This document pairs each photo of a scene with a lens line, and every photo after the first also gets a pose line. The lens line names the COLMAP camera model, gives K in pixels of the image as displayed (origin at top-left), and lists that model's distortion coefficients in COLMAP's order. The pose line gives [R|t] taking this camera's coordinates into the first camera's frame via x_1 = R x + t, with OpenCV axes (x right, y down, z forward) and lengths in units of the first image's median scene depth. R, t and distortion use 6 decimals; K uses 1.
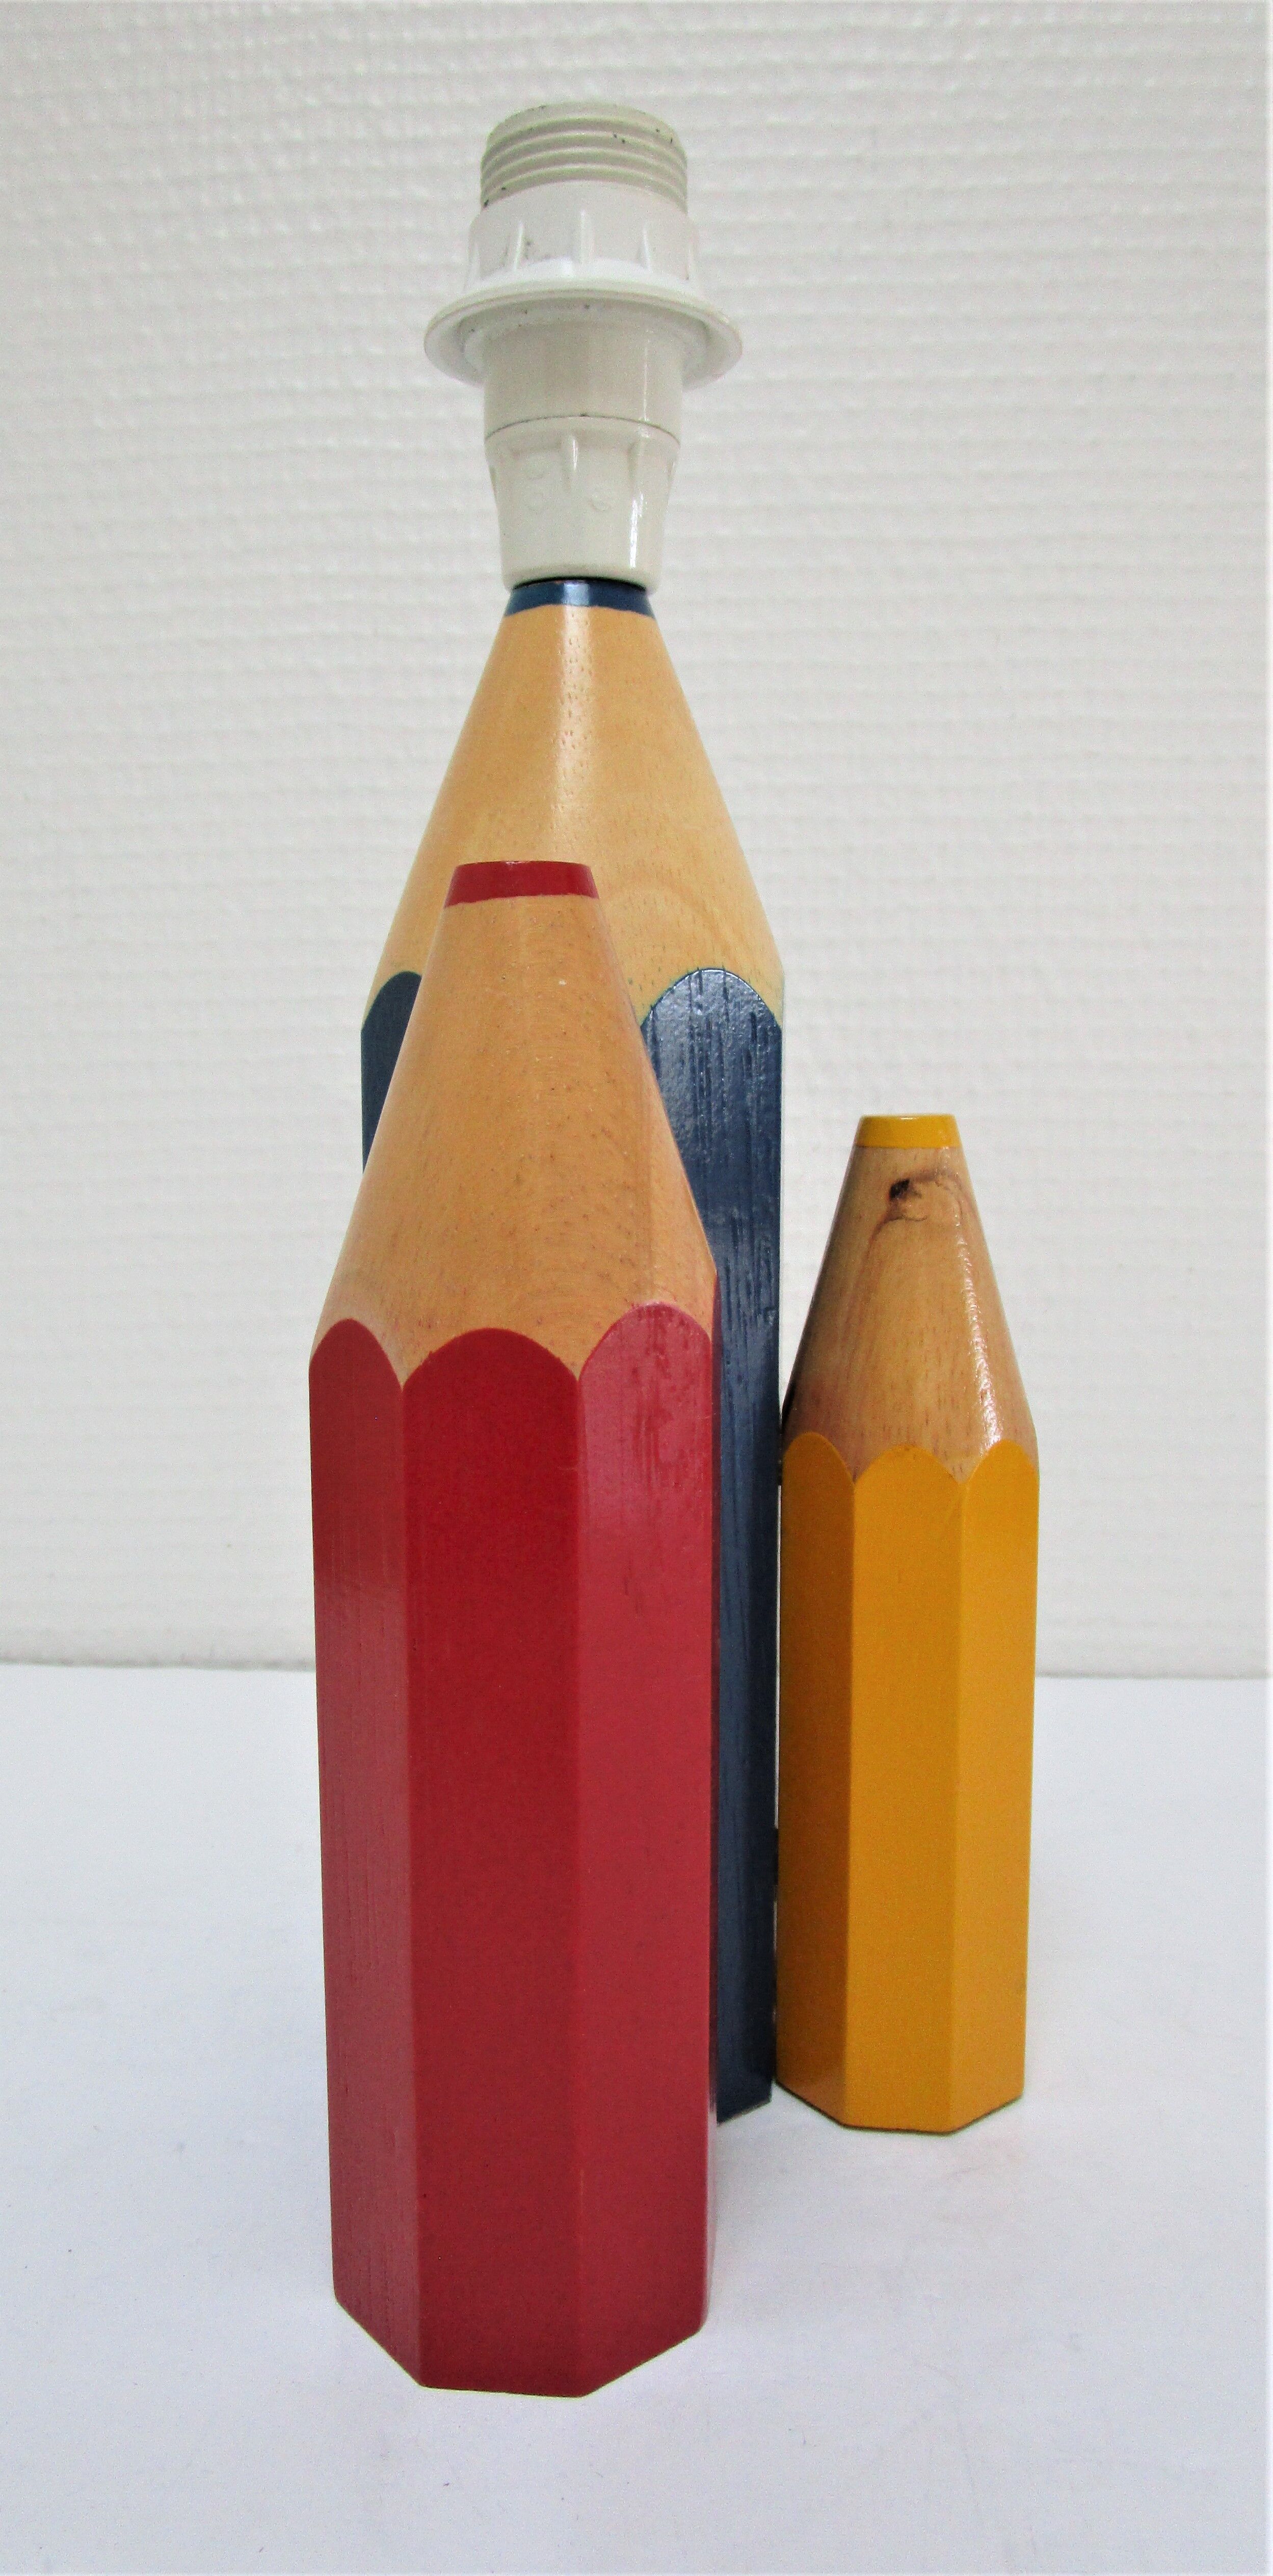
lens RADIAL K [[1889.6, 0, 576.7], [0, 1889.6, 1257.3], [0, 0, 1]] dist [-0.010366, 0.005347]
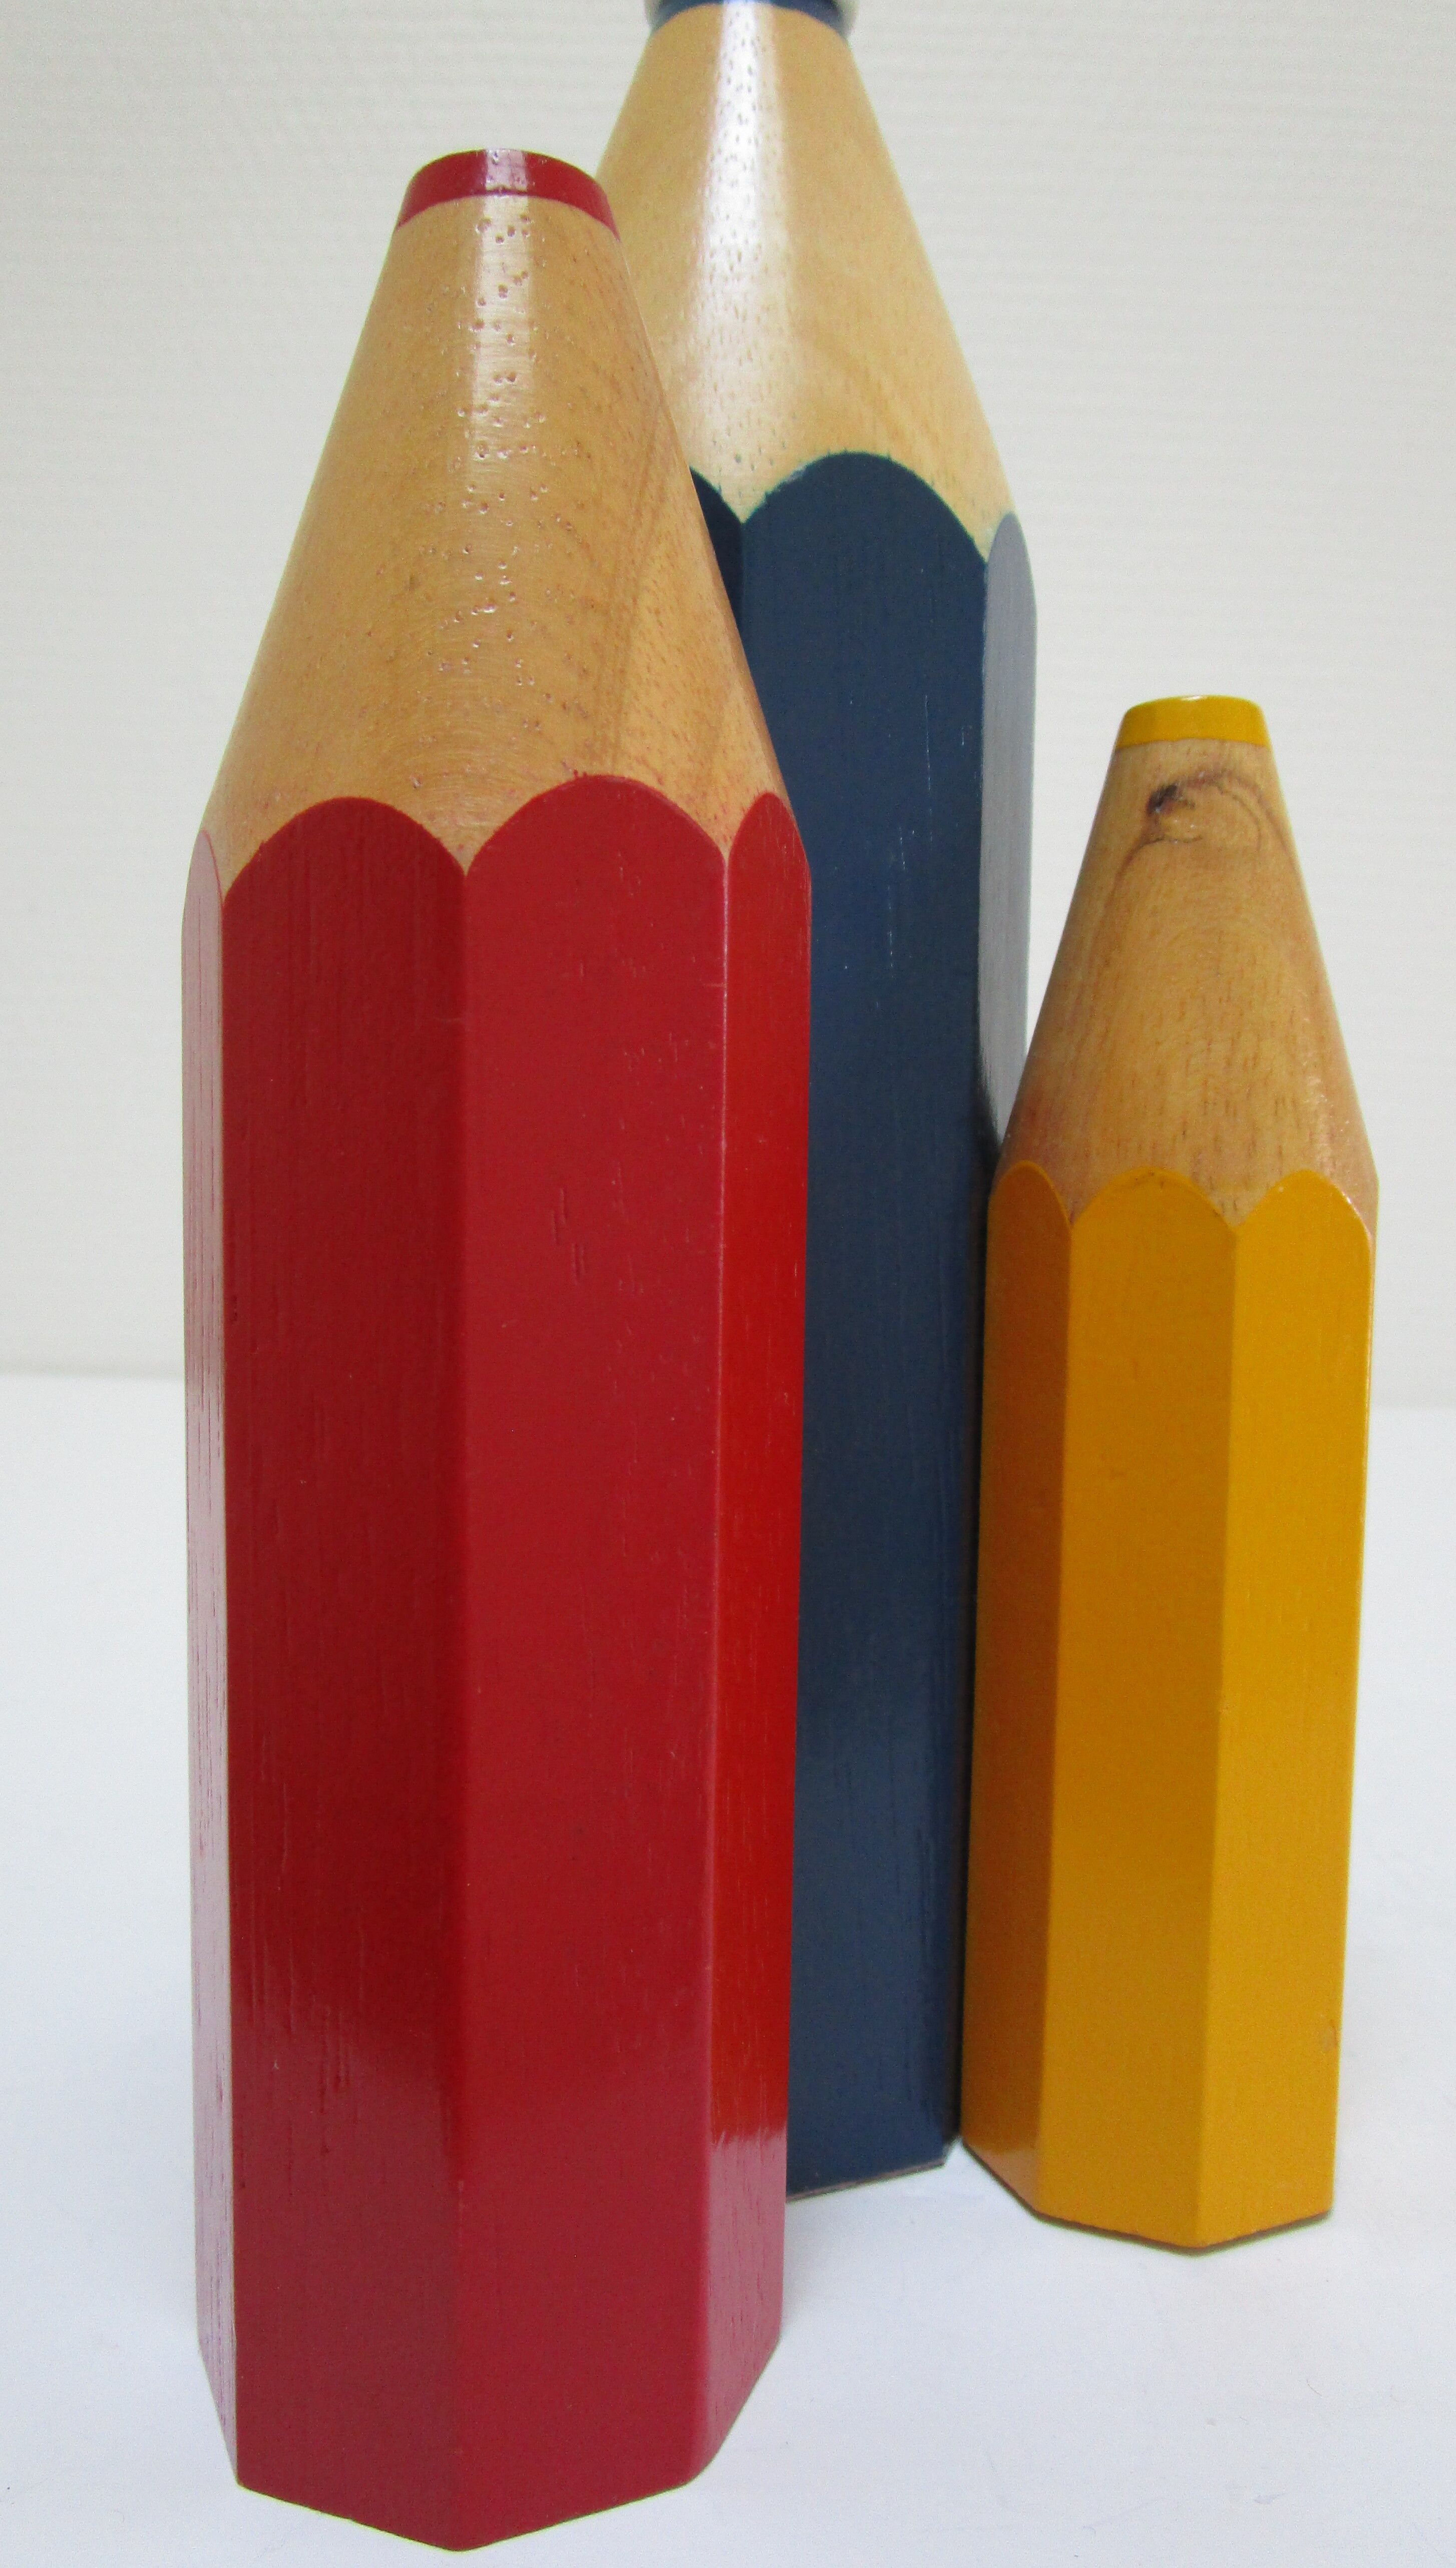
lens RADIAL K [[1841.3, 0, 708.8], [0, 1841.3, 1269.7], [0, 0, 1]] dist [-0.021239, -0.006923]
pose [[0.970626, 0.037214, -0.237697, 0.178773], [-0.050042, 0.997585, -0.048162, 0.173350], [0.235331, 0.058642, 0.970145, 0.344703]]
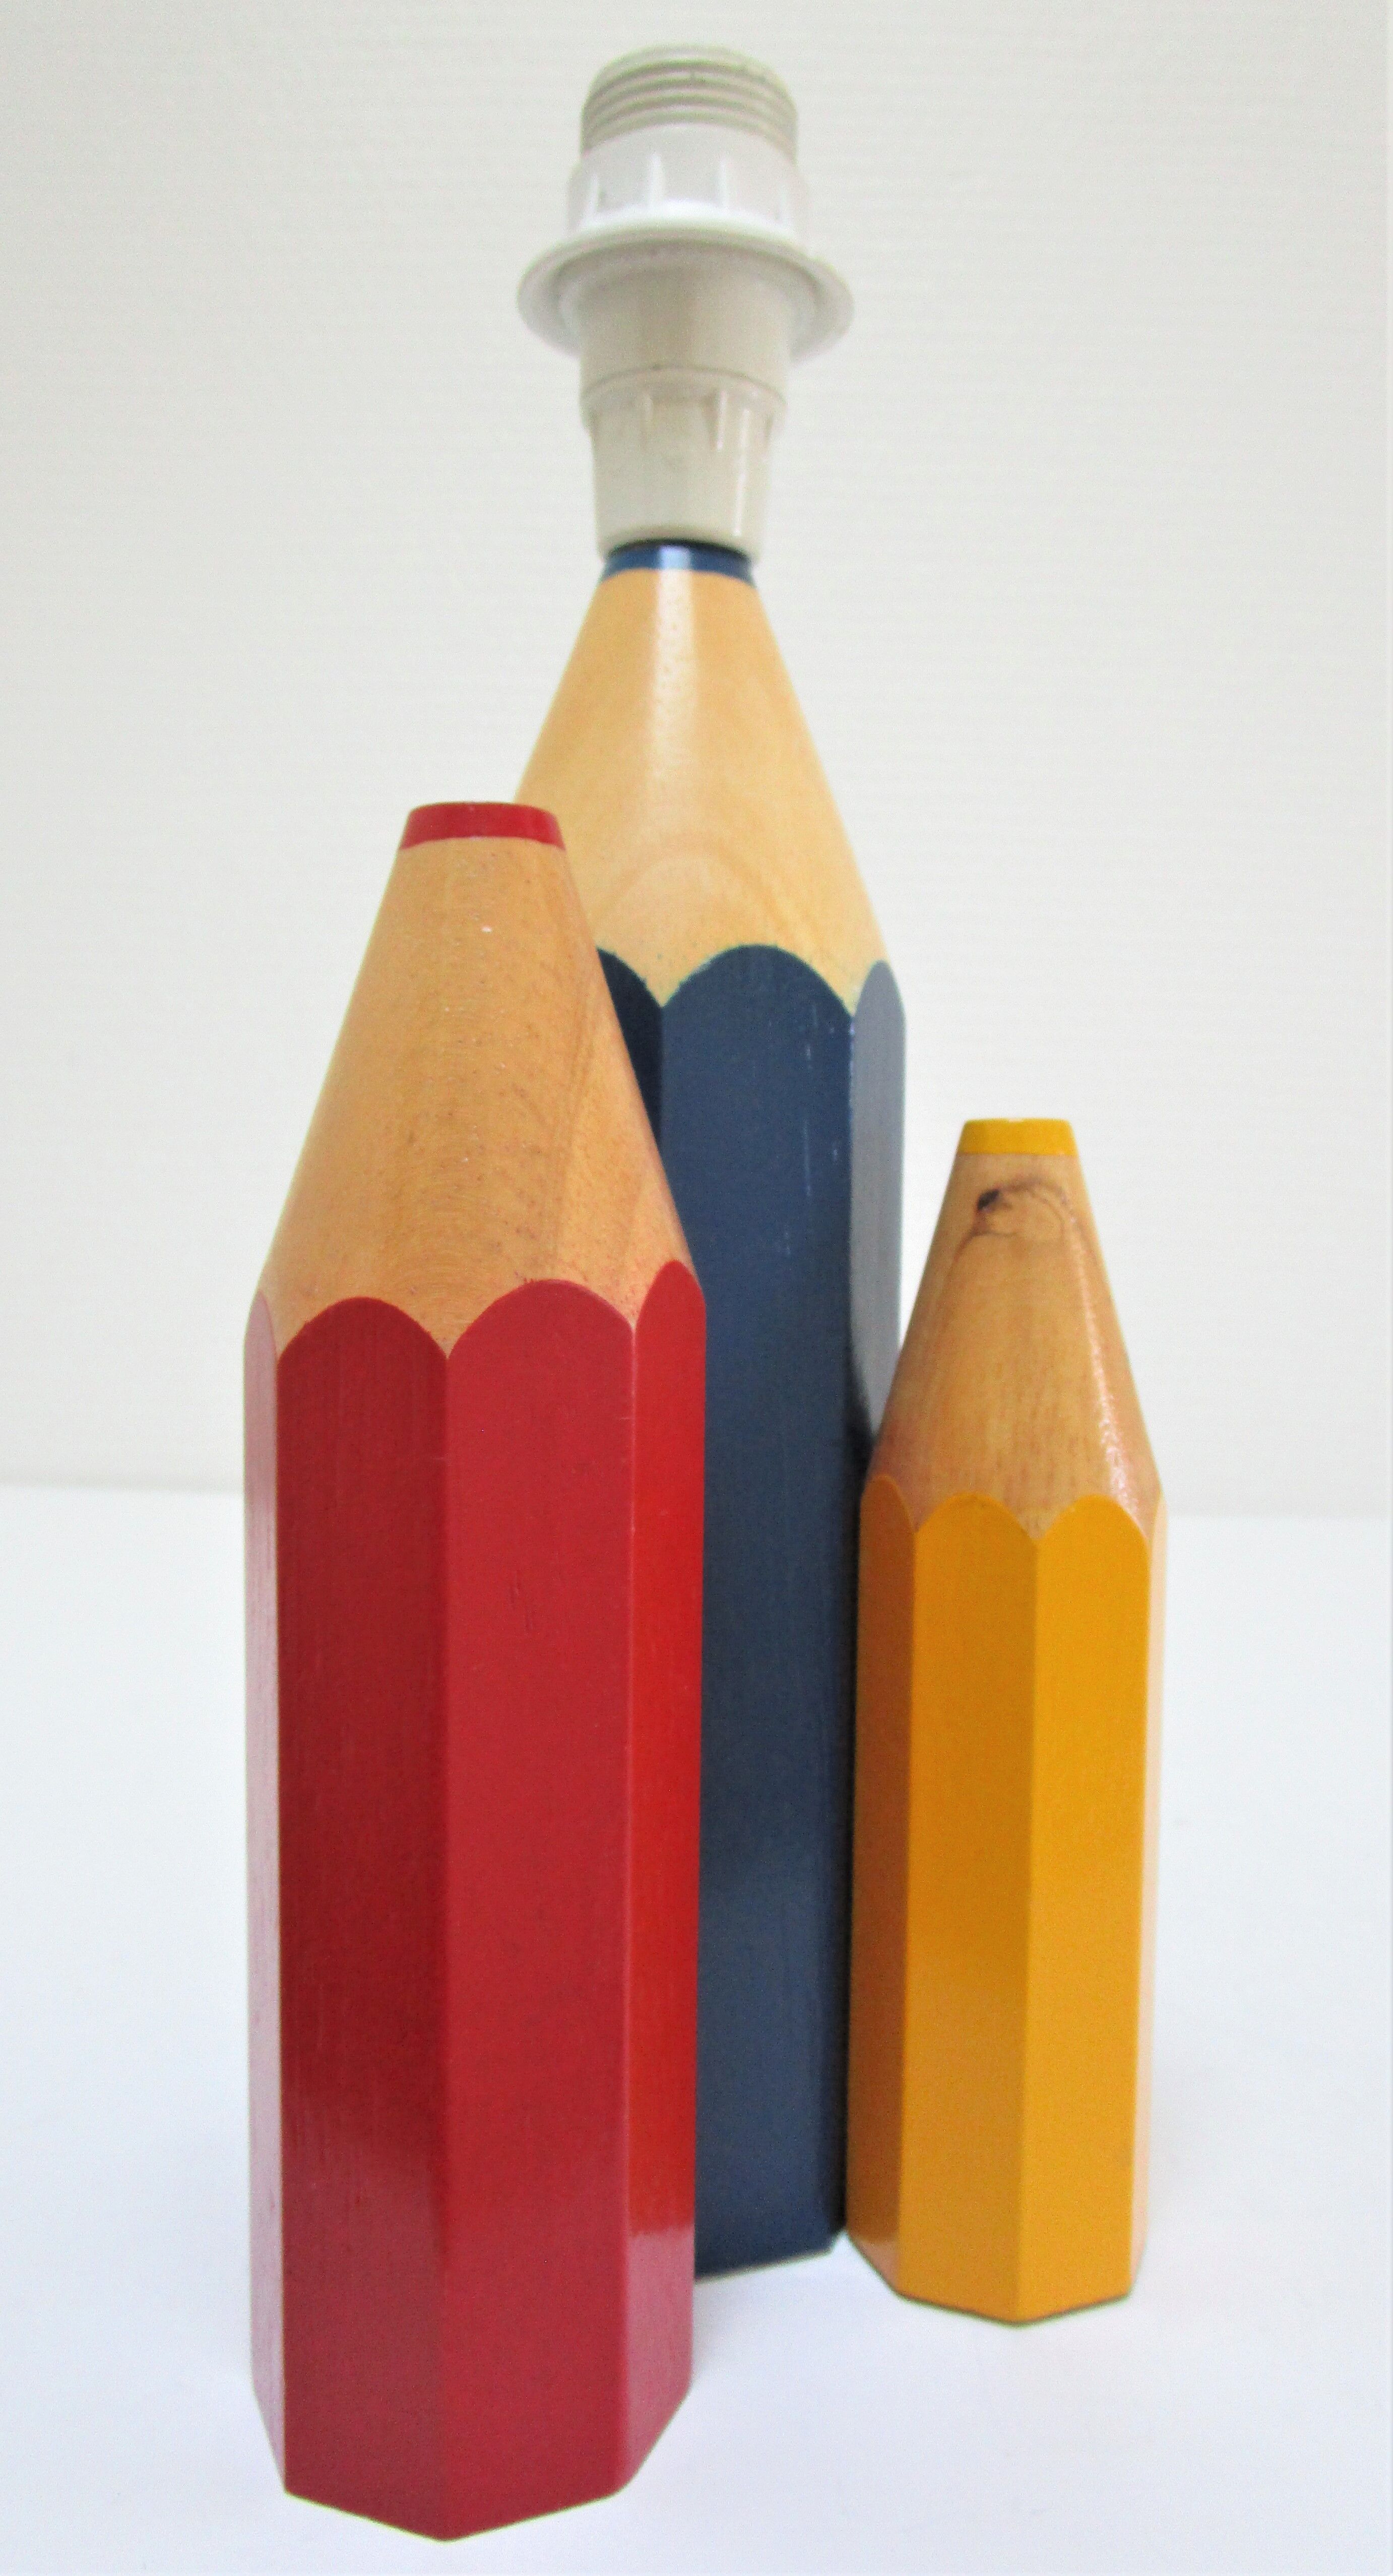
lens RADIAL K [[1870.4, 0, 695.6], [0, 1870.4, 1268.8], [0, 0, 1]] dist [-0.011919, -0.012130]
pose [[0.966663, 0.032657, -0.253962, 0.265134], [-0.049436, 0.996976, -0.059966, 0.055017], [0.251235, 0.070522, 0.965354, 0.135738]]
